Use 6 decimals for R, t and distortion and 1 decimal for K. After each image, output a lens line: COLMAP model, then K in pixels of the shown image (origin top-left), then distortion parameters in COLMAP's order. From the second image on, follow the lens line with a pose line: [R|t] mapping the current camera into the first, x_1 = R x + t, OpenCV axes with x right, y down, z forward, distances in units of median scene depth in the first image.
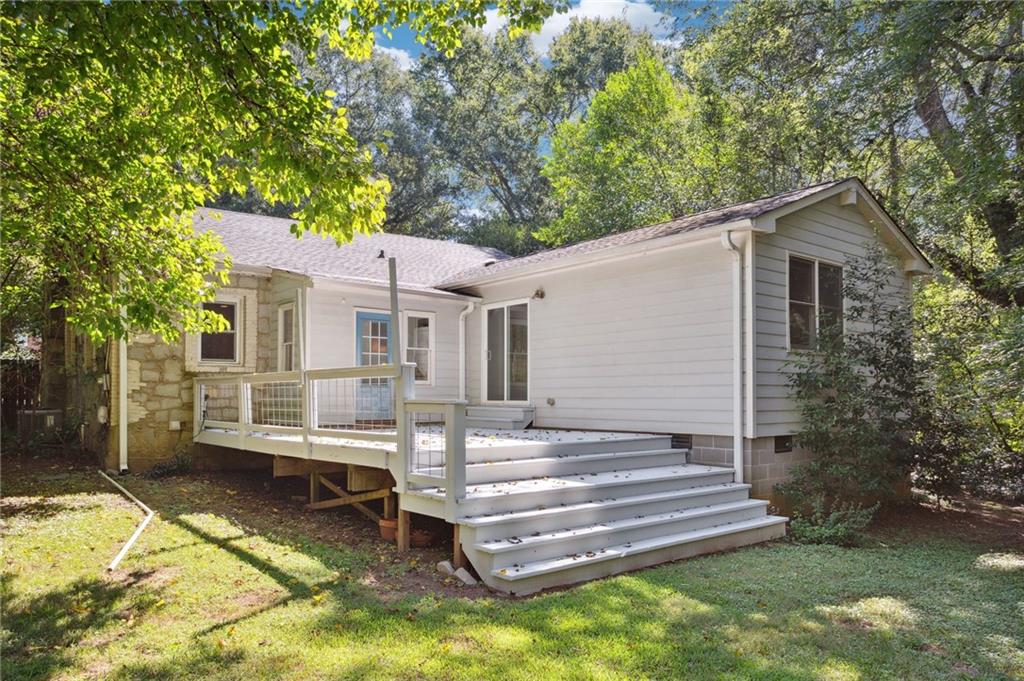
lens RADIAL K [[697.9, 0, 507.6], [0, 697.9, 388.2], [0, 0, 1]] dist [-0.017932, 0.000870]
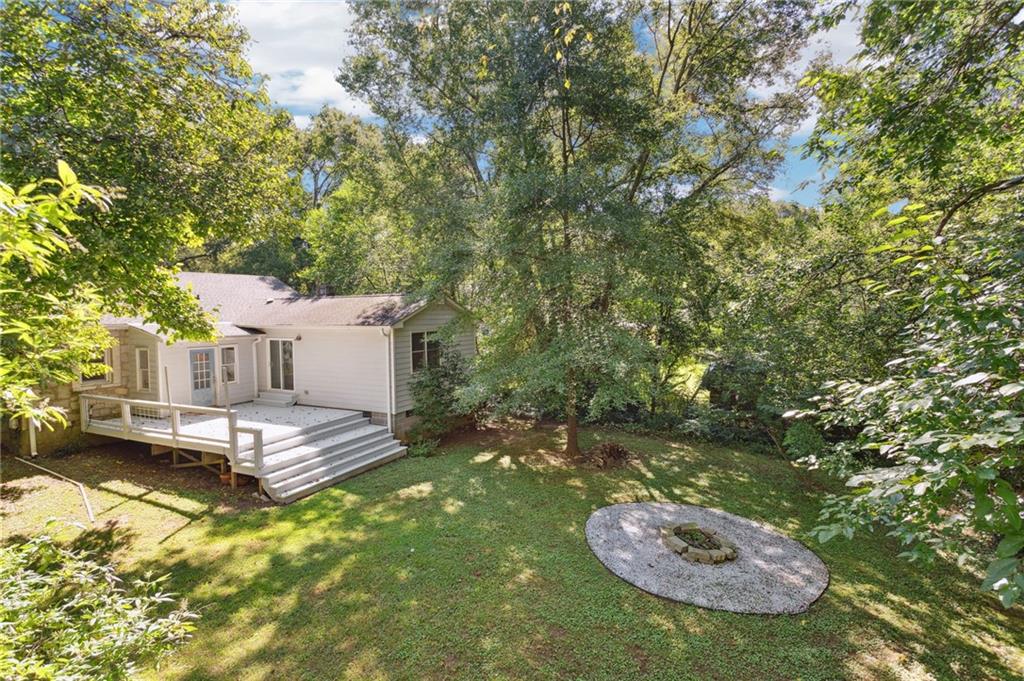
lens RADIAL K [[490.4, 0, 509.1], [0, 490.4, 337.2], [0, 0, 1]] dist [0.002541, -0.000004]
pose [[0.912010, -0.034036, 0.408754, 0.030599], [0.003875, 0.997222, 0.074391, -0.331542], [-0.410150, -0.066262, 0.909608, -0.714410]]
